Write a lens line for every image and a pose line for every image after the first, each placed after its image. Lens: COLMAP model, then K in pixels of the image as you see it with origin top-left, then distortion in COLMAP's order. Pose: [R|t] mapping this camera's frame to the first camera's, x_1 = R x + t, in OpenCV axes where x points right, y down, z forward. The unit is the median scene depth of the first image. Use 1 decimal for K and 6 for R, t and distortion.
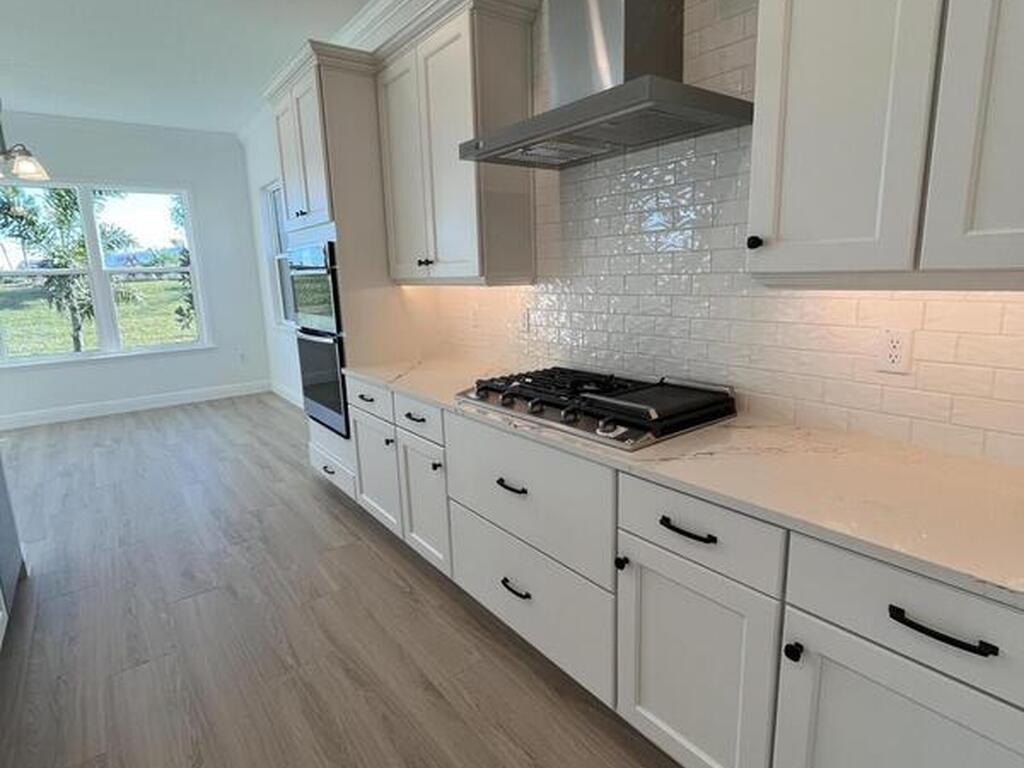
lens RADIAL K [[547.5, 0, 512.0], [0, 547.5, 384.0], [0, 0, 1]] dist [-0.004263, -0.000897]
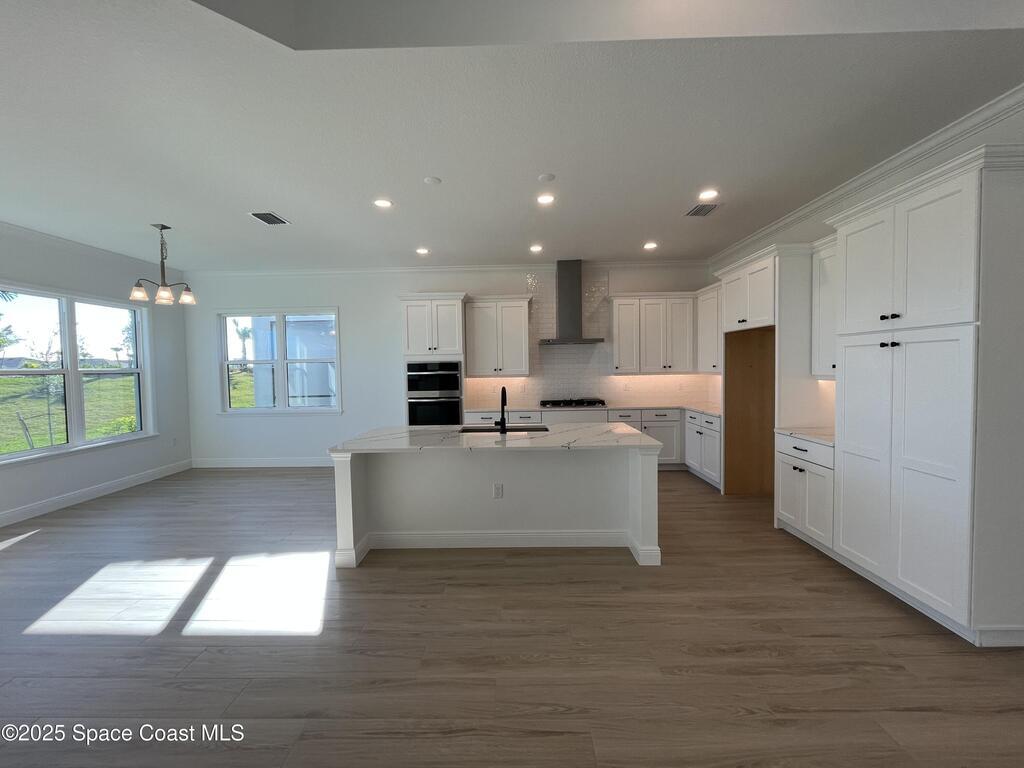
lens RADIAL K [[417.2, 0, 512.0], [0, 417.2, 384.0], [0, 0, 1]] dist [-0.013318, -0.000228]
pose [[0.613480, -0.012376, 0.789613, -1.224804], [0.159723, 0.981157, -0.108717, 0.072009], [-0.773389, 0.192815, 0.603897, -0.263018]]
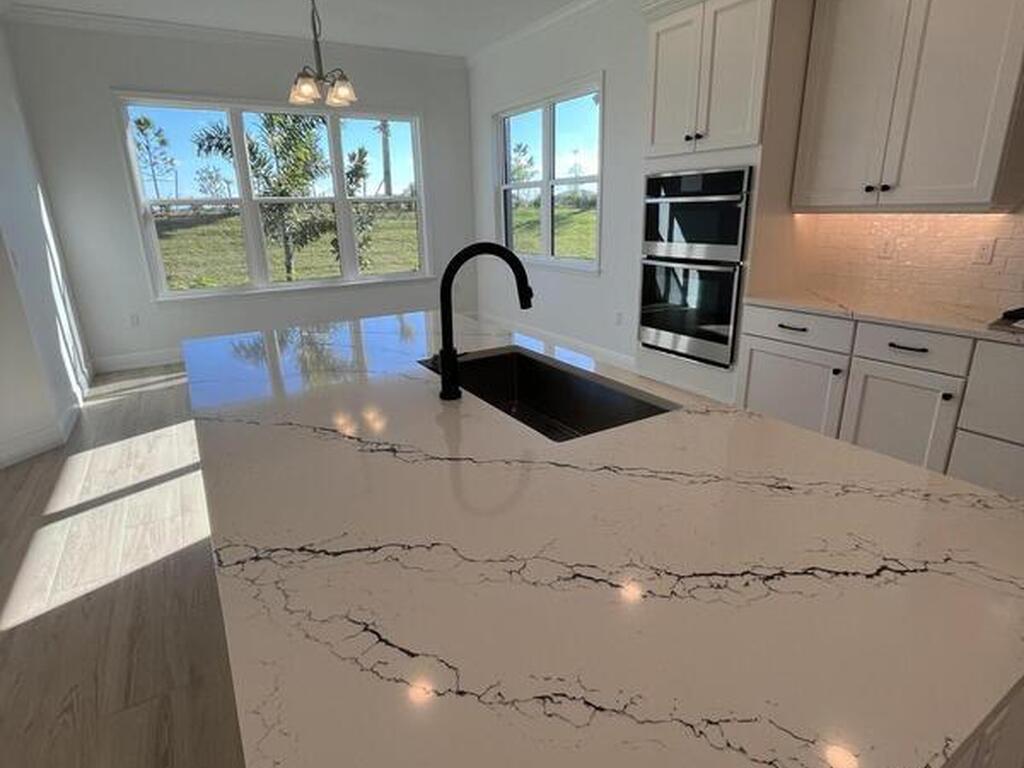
lens RADIAL K [[547.5, 0, 512.0], [0, 547.5, 384.0], [0, 0, 1]] dist [-0.004263, -0.000897]
pose [[0.994344, 0.042717, -0.097237, -0.451894], [-0.032126, 0.993632, 0.107994, 0.025852], [0.101231, -0.104260, 0.989385, -0.042727]]
